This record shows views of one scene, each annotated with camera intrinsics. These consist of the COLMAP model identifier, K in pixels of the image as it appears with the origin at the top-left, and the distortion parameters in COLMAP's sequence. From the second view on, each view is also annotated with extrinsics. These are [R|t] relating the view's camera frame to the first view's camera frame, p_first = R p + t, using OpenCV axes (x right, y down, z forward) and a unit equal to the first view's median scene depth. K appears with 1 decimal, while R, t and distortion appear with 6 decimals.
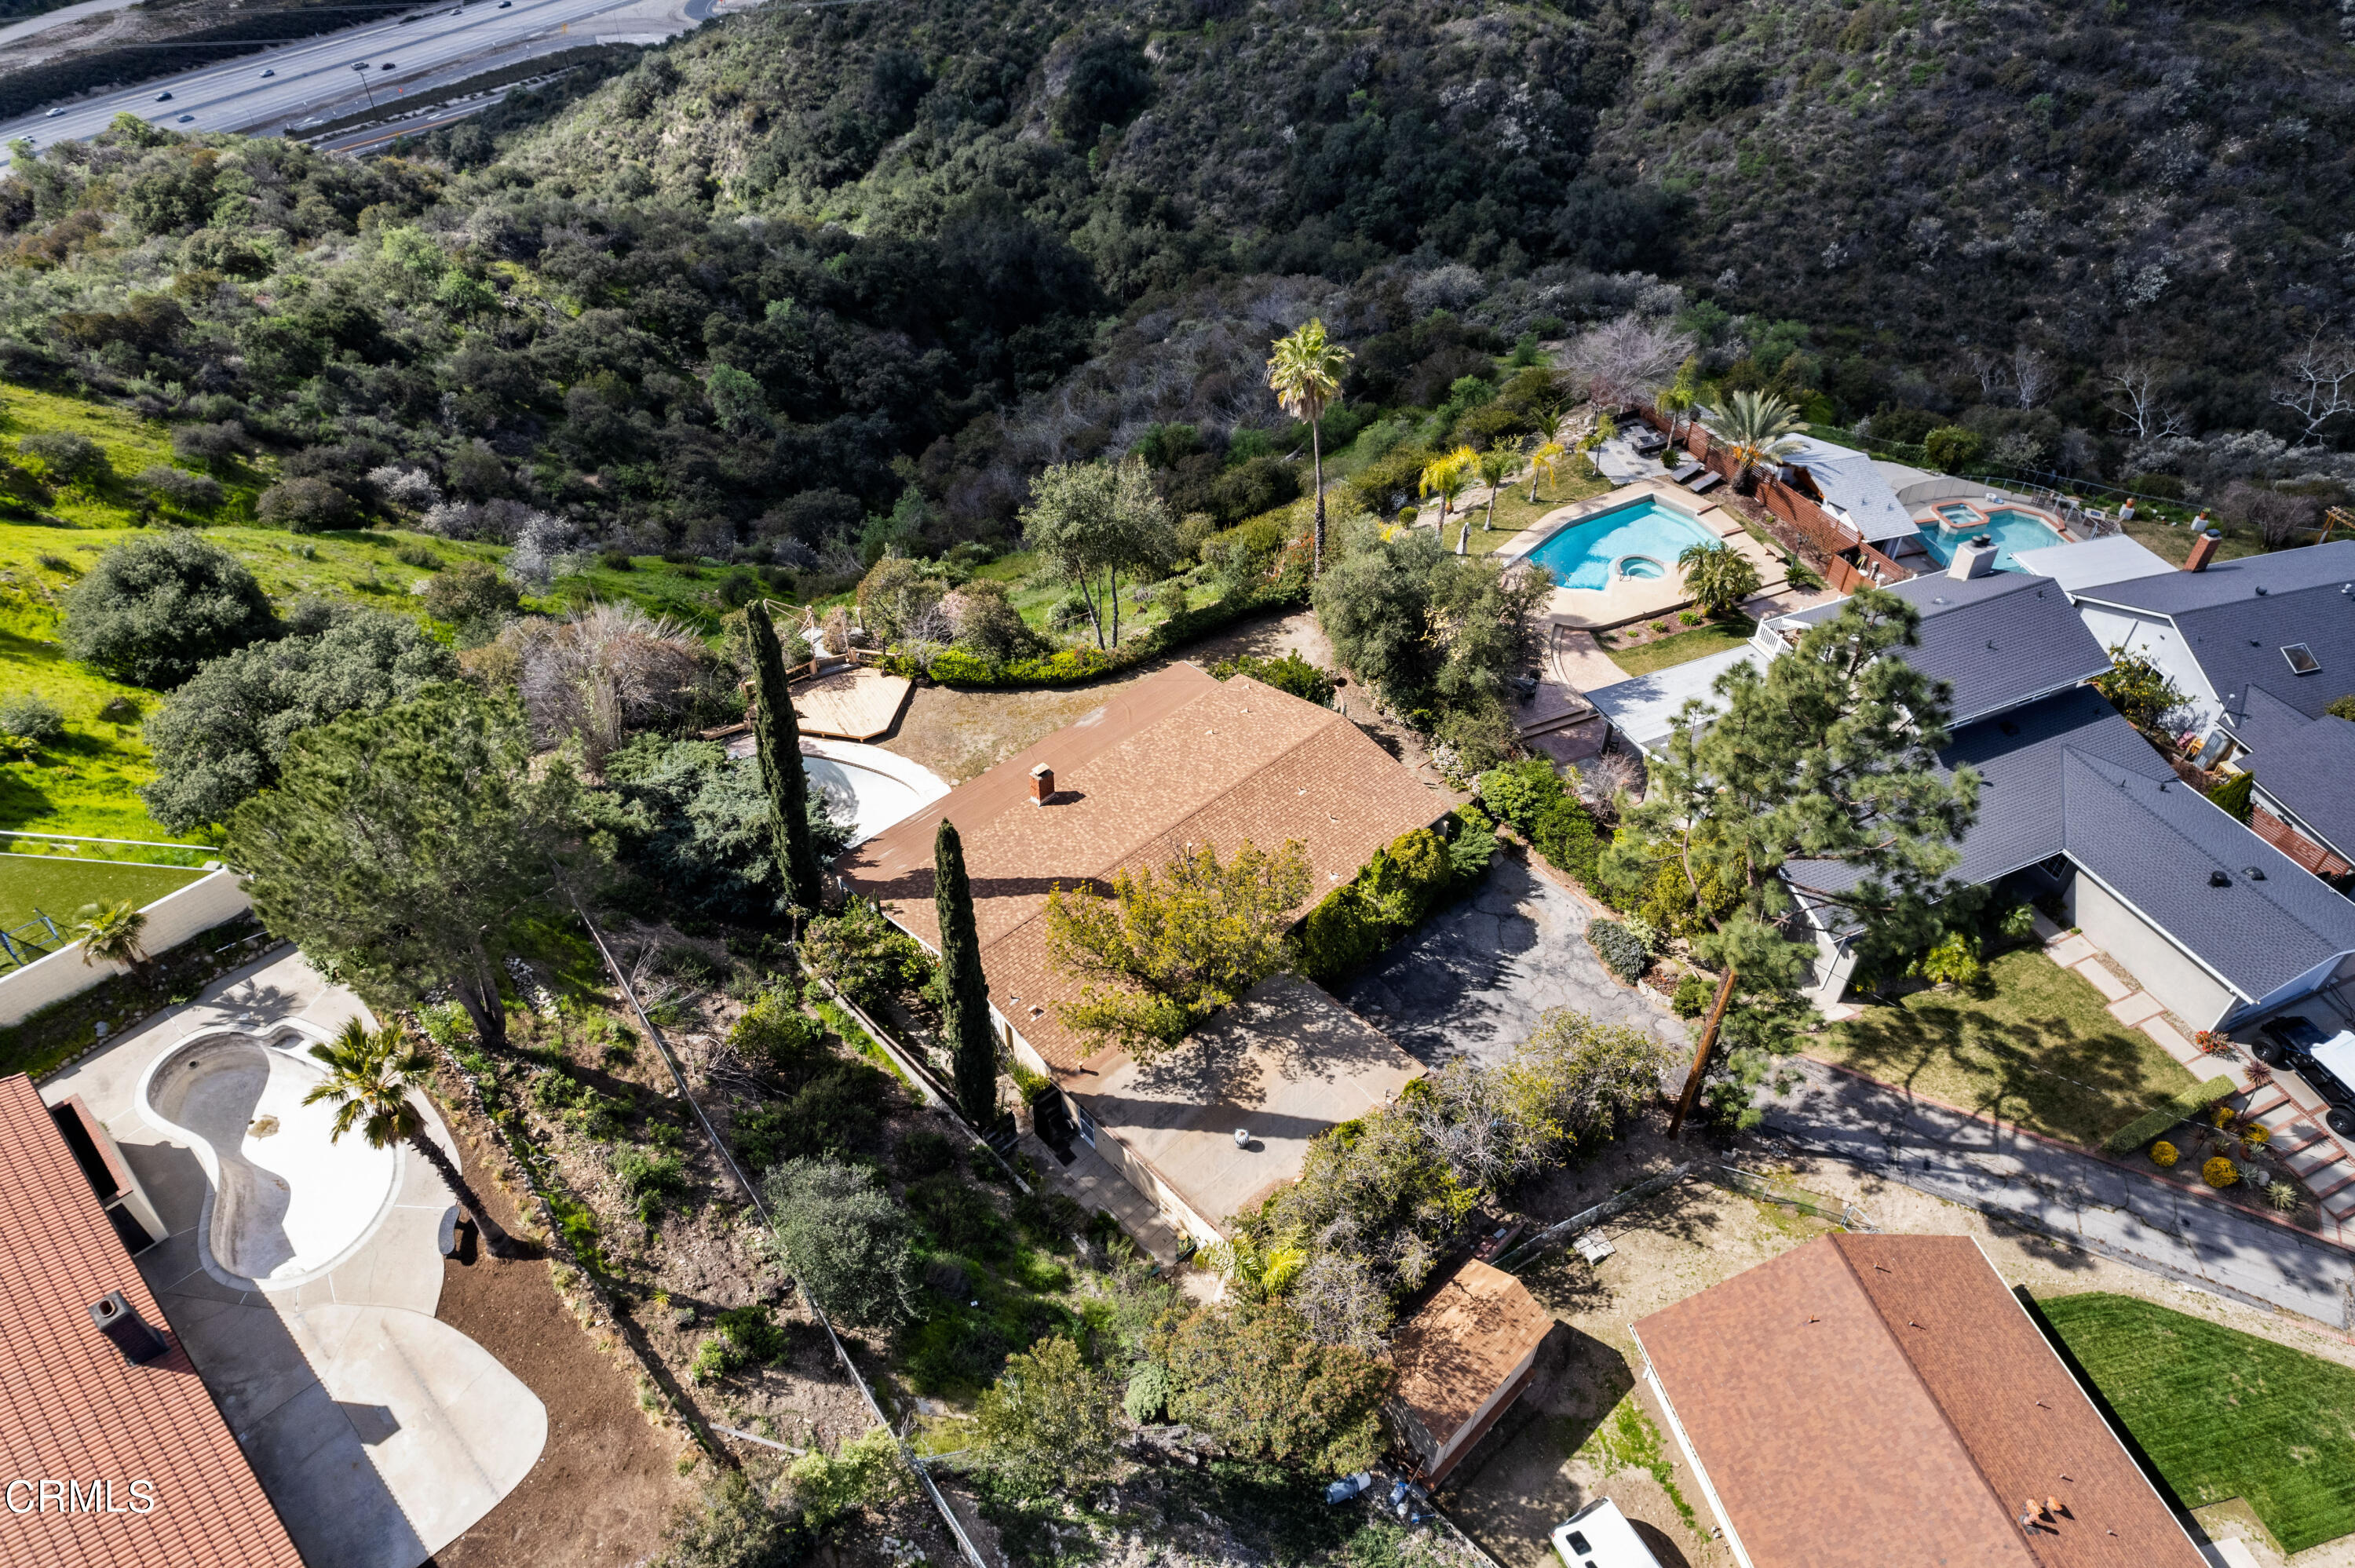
lens RADIAL K [[1495.6, 0, 1183.5], [0, 1495.6, 784.8], [0, 0, 1]] dist [-0.090475, 0.080357]
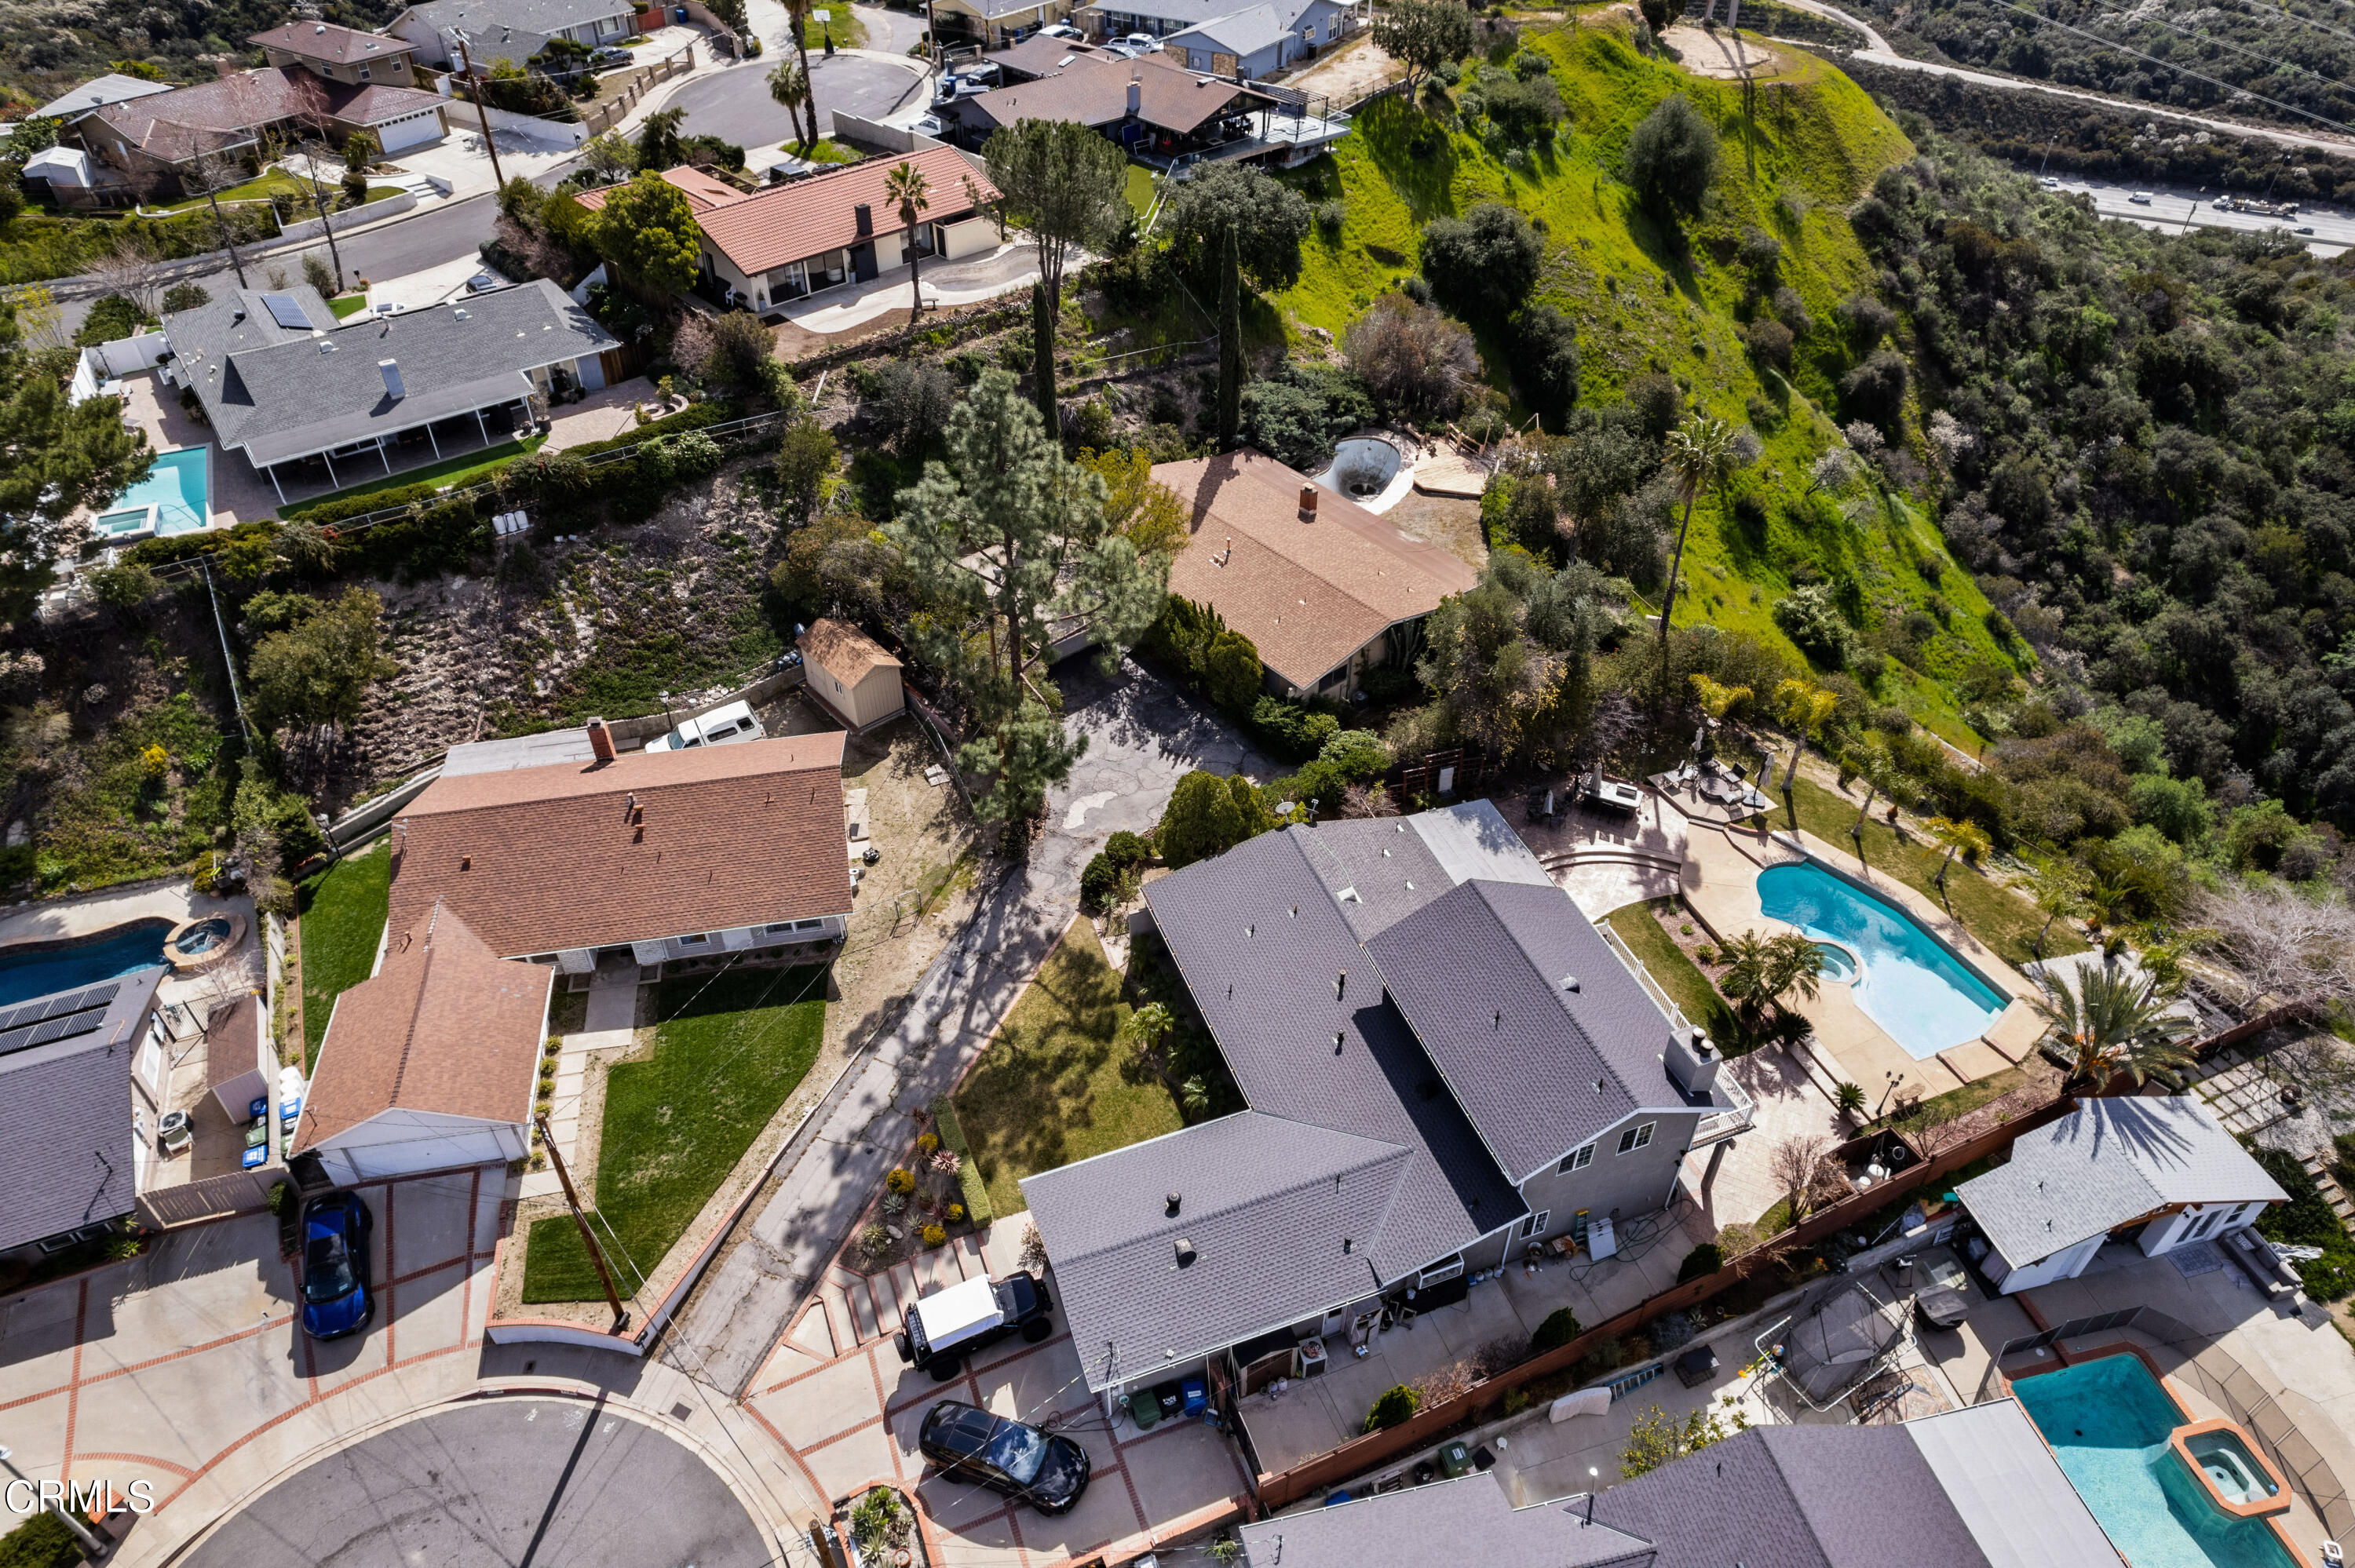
lens RADIAL K [[1493.0, 0, 1187.9], [0, 1493.0, 787.3], [0, 0, 1]] dist [-0.077584, 0.057508]
pose [[-0.053708, 0.641820, -0.764972, 1.314218], [-0.672462, 0.543074, 0.502858, -0.547178], [0.738181, 0.541422, 0.402432, 0.572033]]
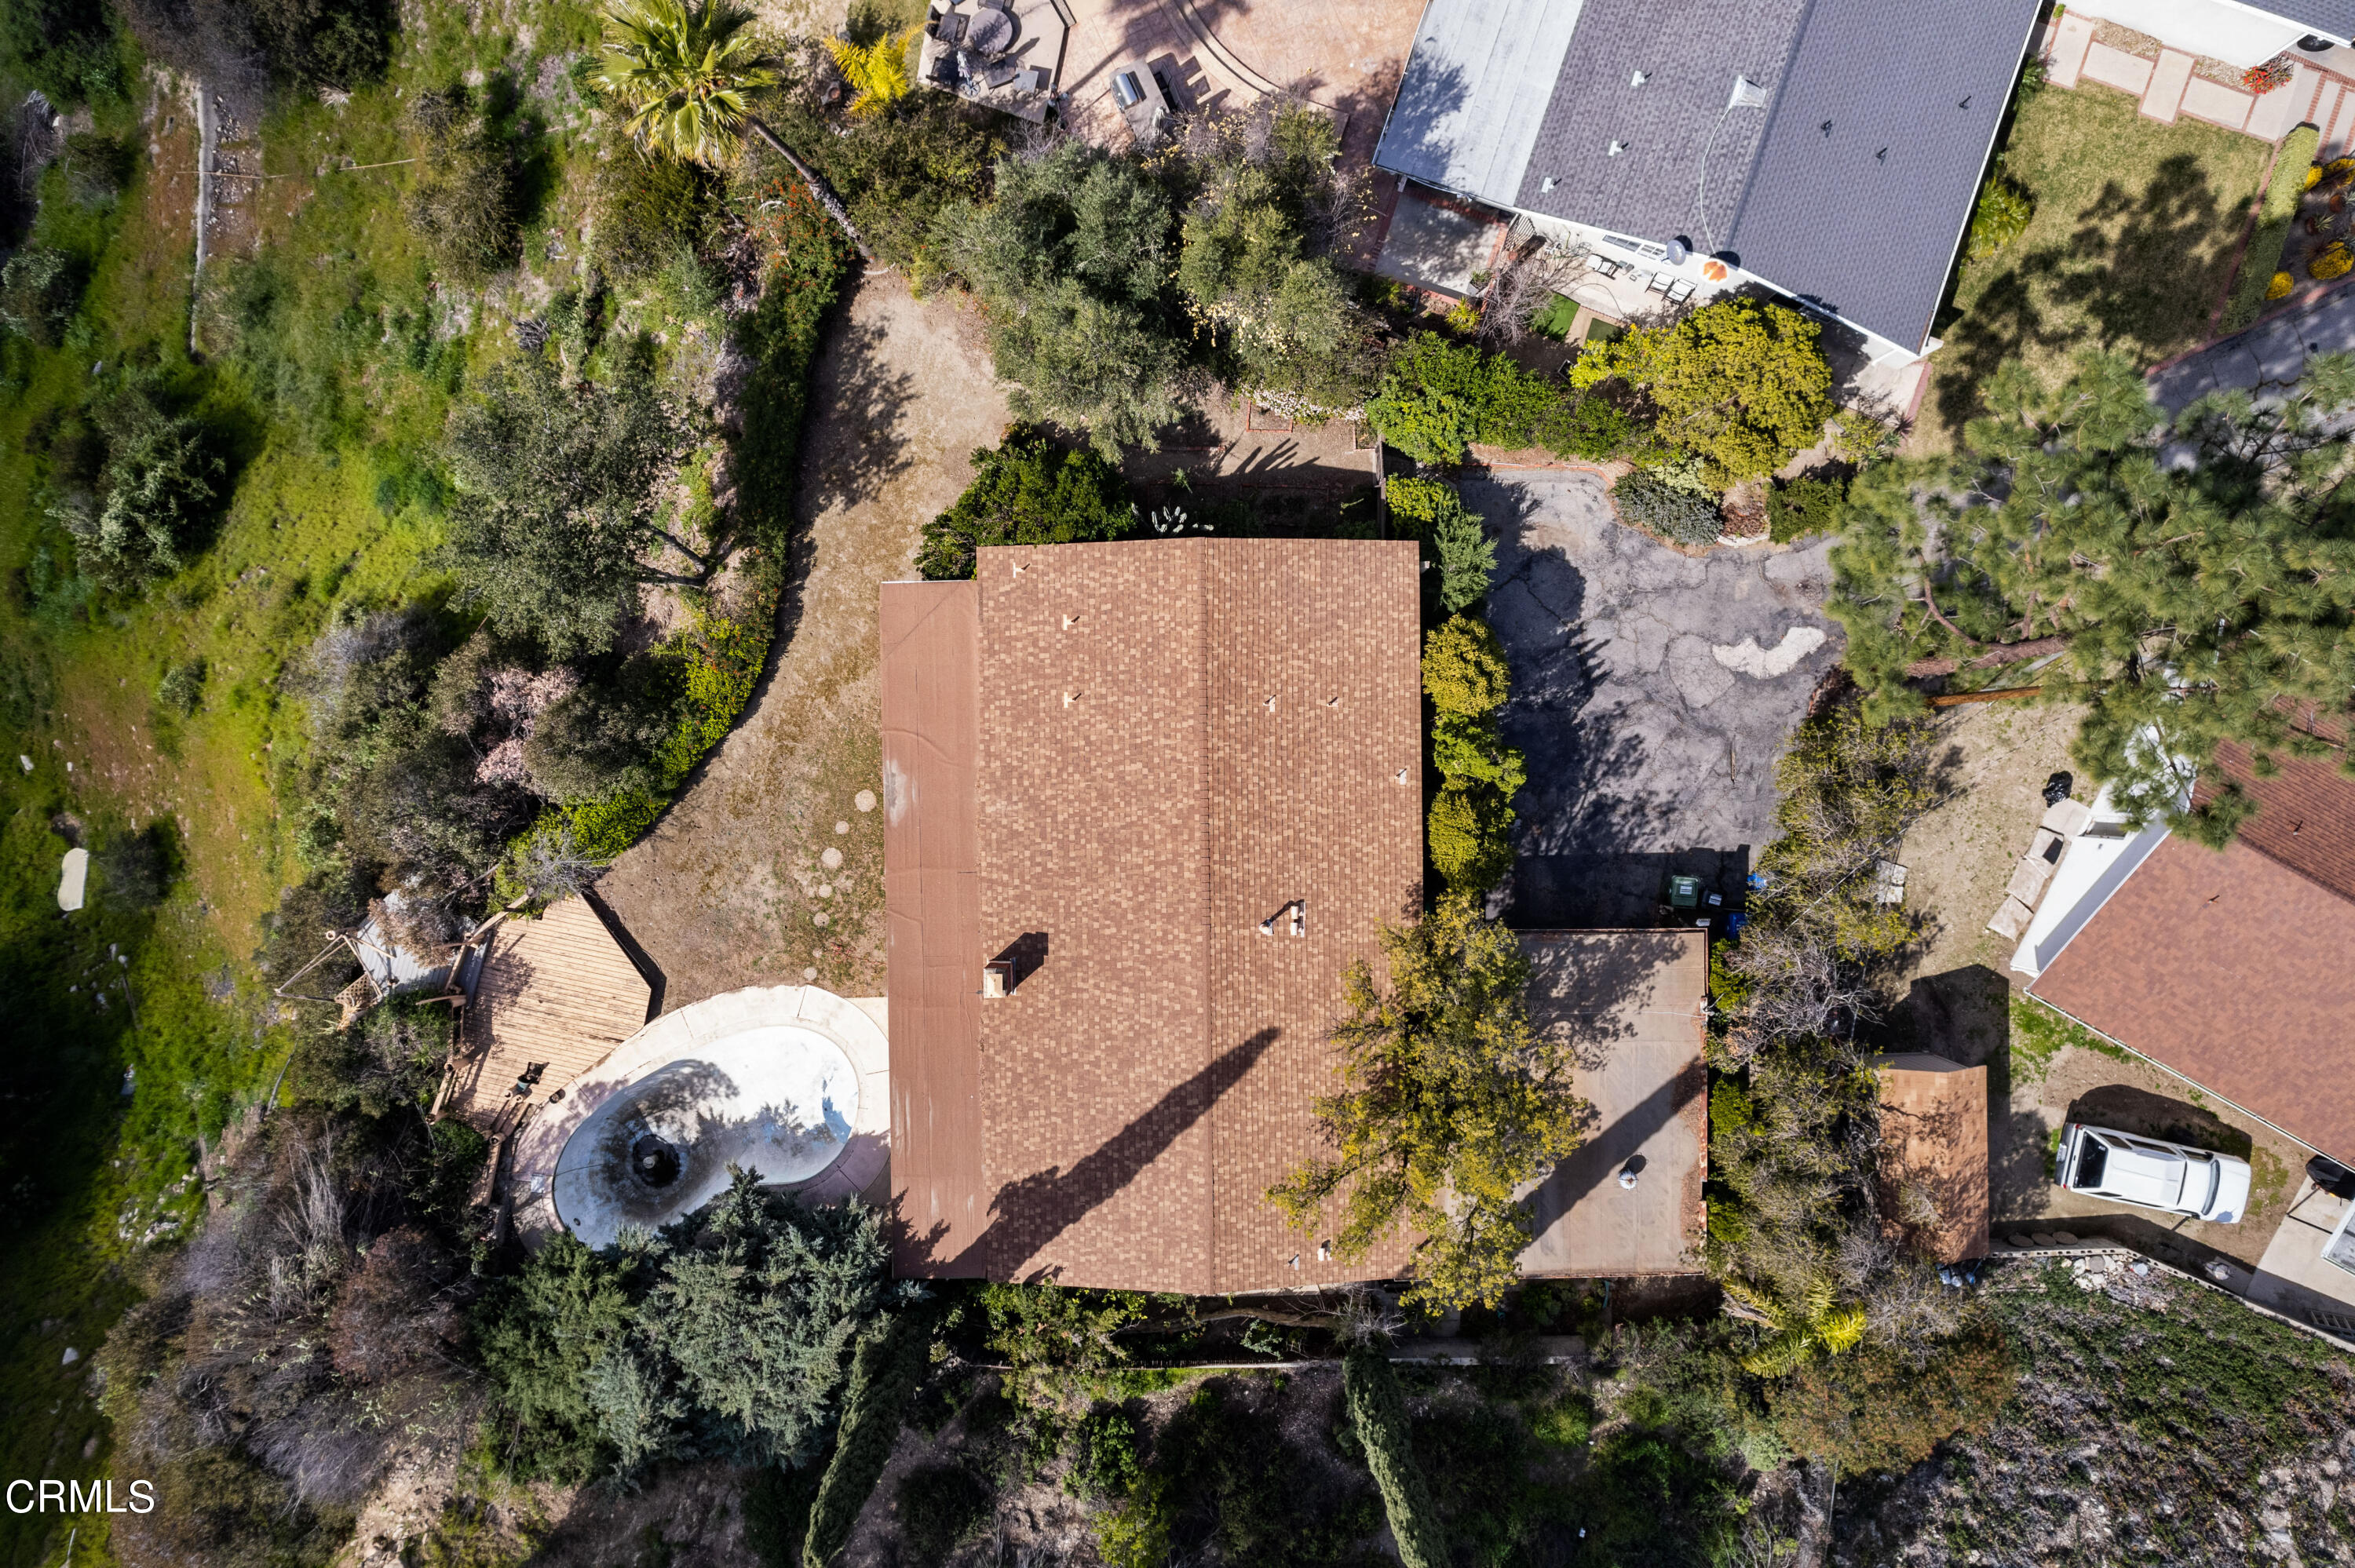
lens RADIAL K [[1493.0, 0, 1187.9], [0, 1493.0, 787.3], [0, 0, 1]] dist [-0.077584, 0.057508]
pose [[0.678047, -0.734938, -0.010905, 0.039084], [0.497280, 0.447759, 0.743118, -0.563471], [-0.541263, -0.509292, 0.669071, 0.628918]]
